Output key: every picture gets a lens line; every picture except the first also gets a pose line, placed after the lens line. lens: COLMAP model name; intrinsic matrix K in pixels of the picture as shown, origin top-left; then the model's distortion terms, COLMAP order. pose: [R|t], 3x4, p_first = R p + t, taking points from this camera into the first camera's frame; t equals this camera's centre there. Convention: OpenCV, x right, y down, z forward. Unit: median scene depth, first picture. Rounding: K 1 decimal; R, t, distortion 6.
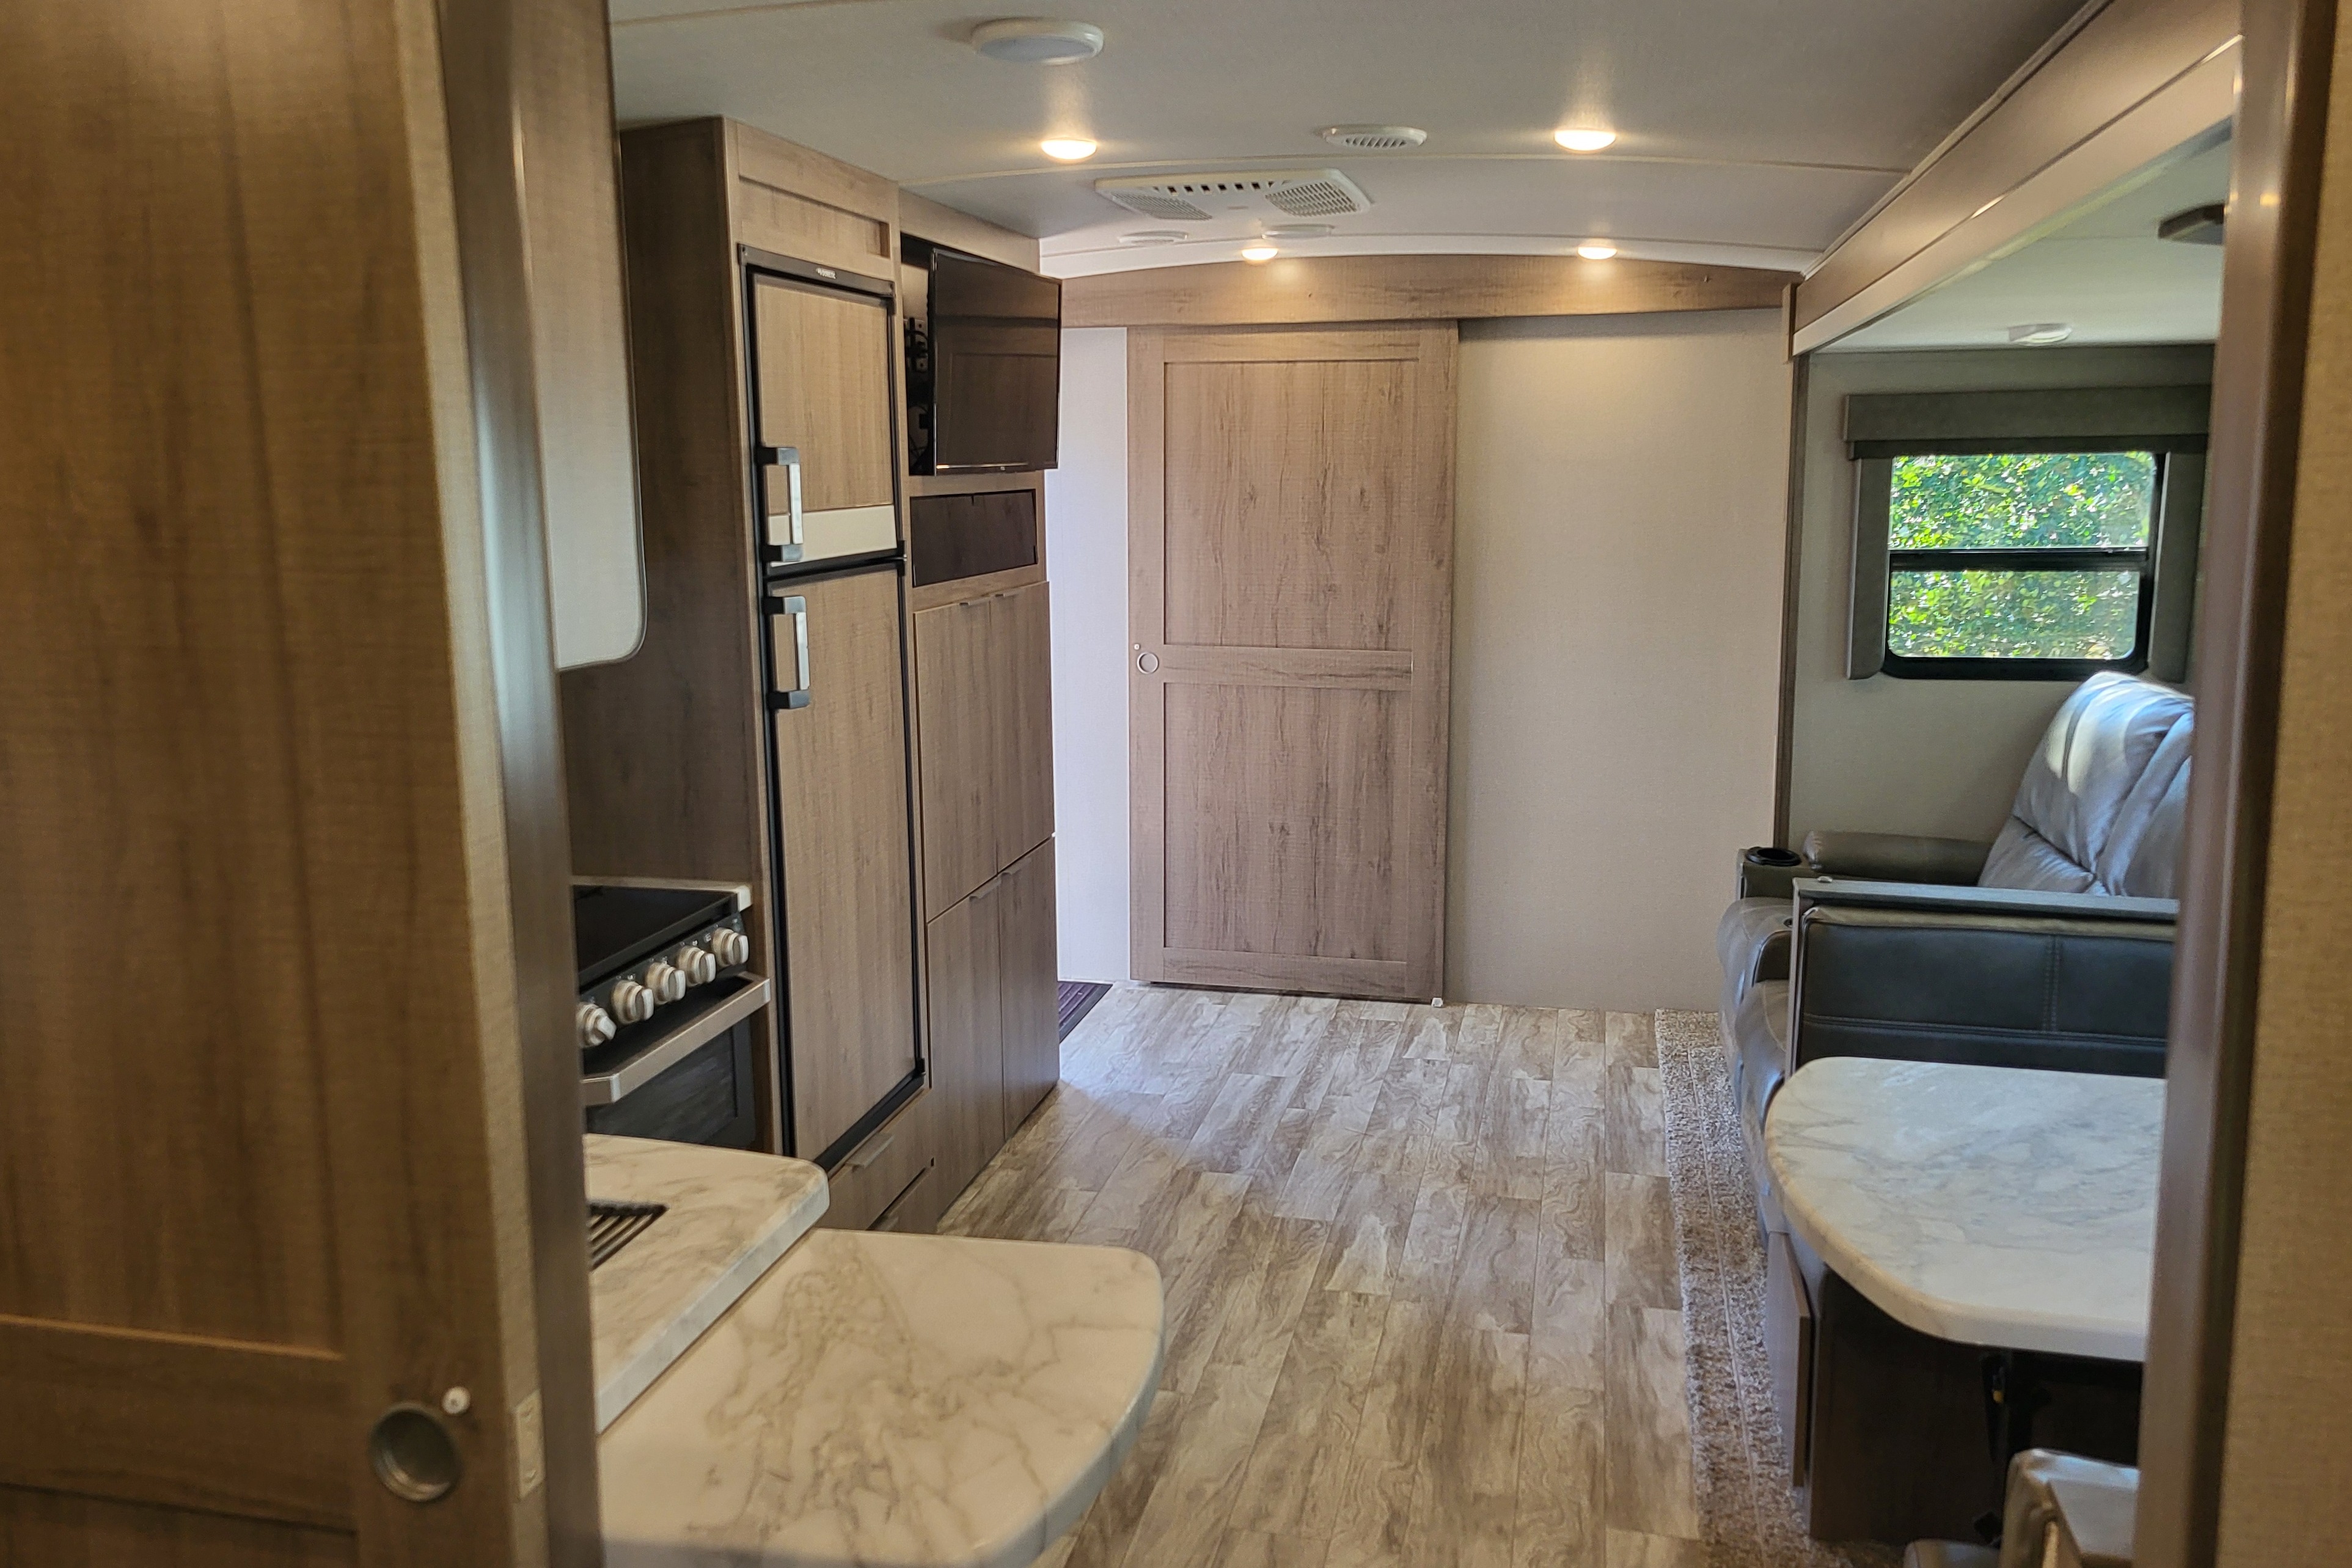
lens RADIAL K [[1765.0, 0, 1172.1], [0, 1765.0, 725.3], [0, 0, 1]] dist [0.044390, -0.004324]
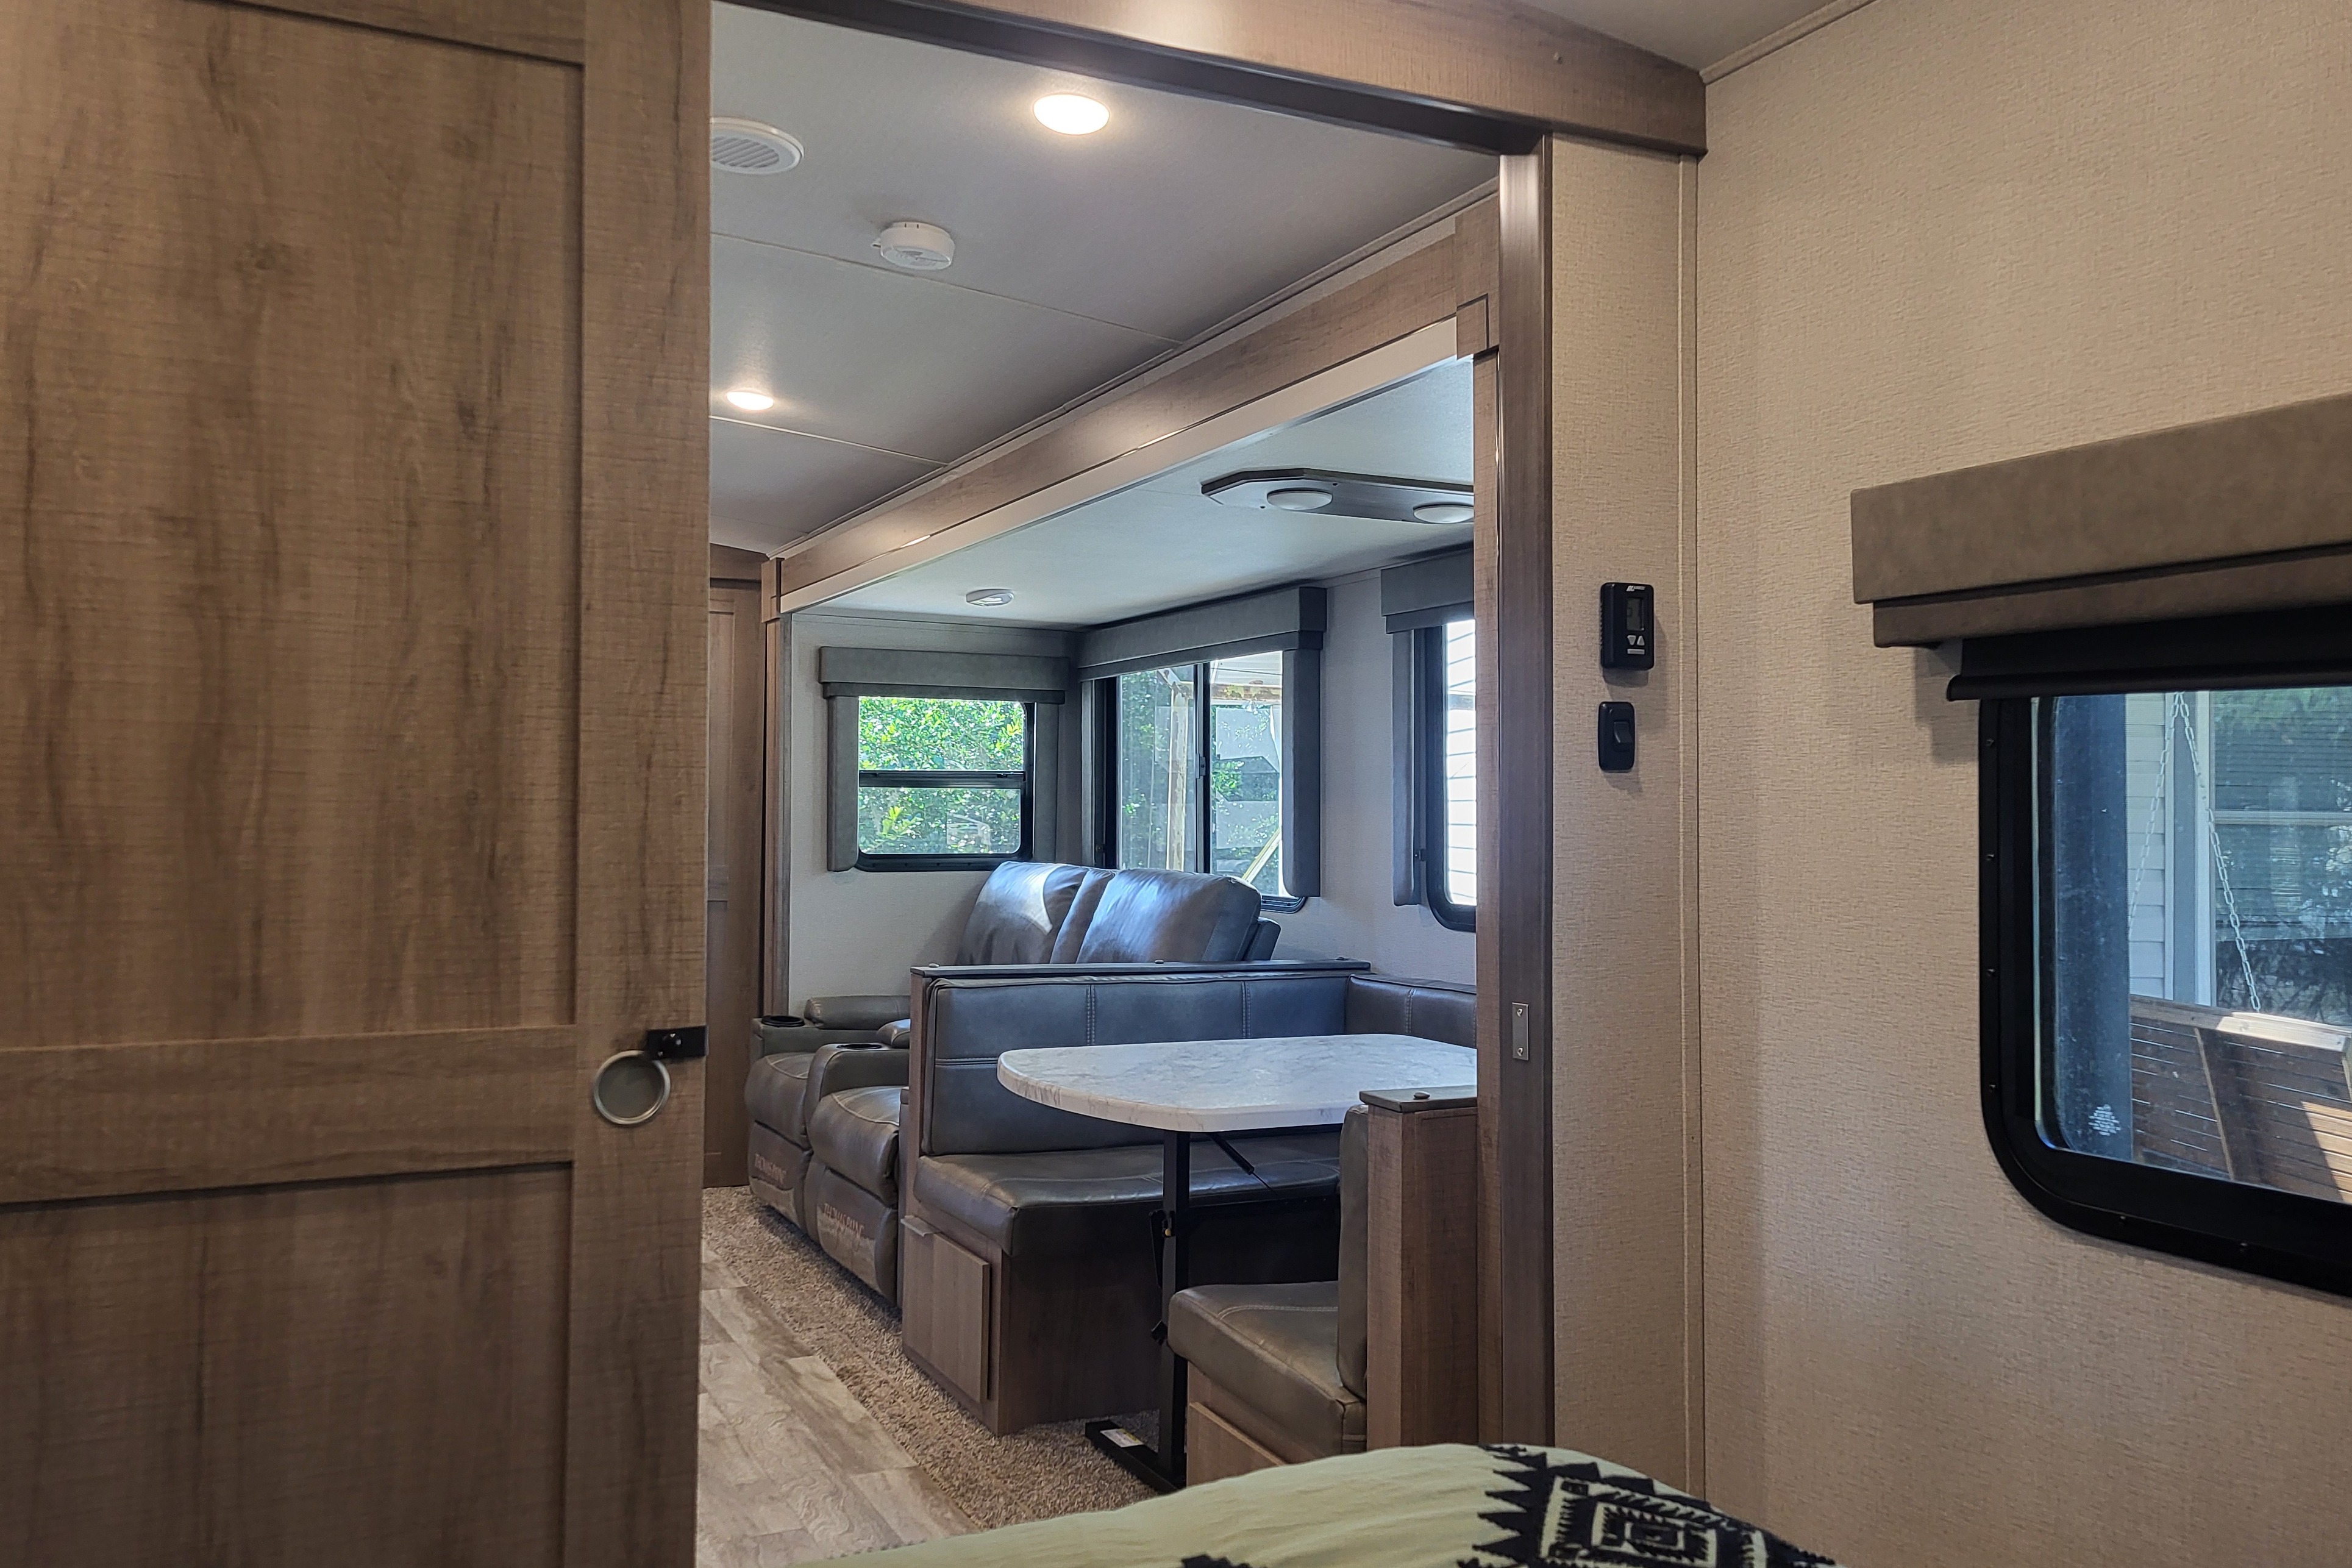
lens RADIAL K [[1748.0, 0, 1109.9], [0, 1748.0, 780.4], [0, 0, 1]] dist [0.002183, 0.000481]
pose [[0.785122, 0.026620, 0.618769, -0.323675], [0.071335, 0.988540, -0.133041, 0.124521], [-0.615220, 0.148593, 0.774225, -0.106592]]
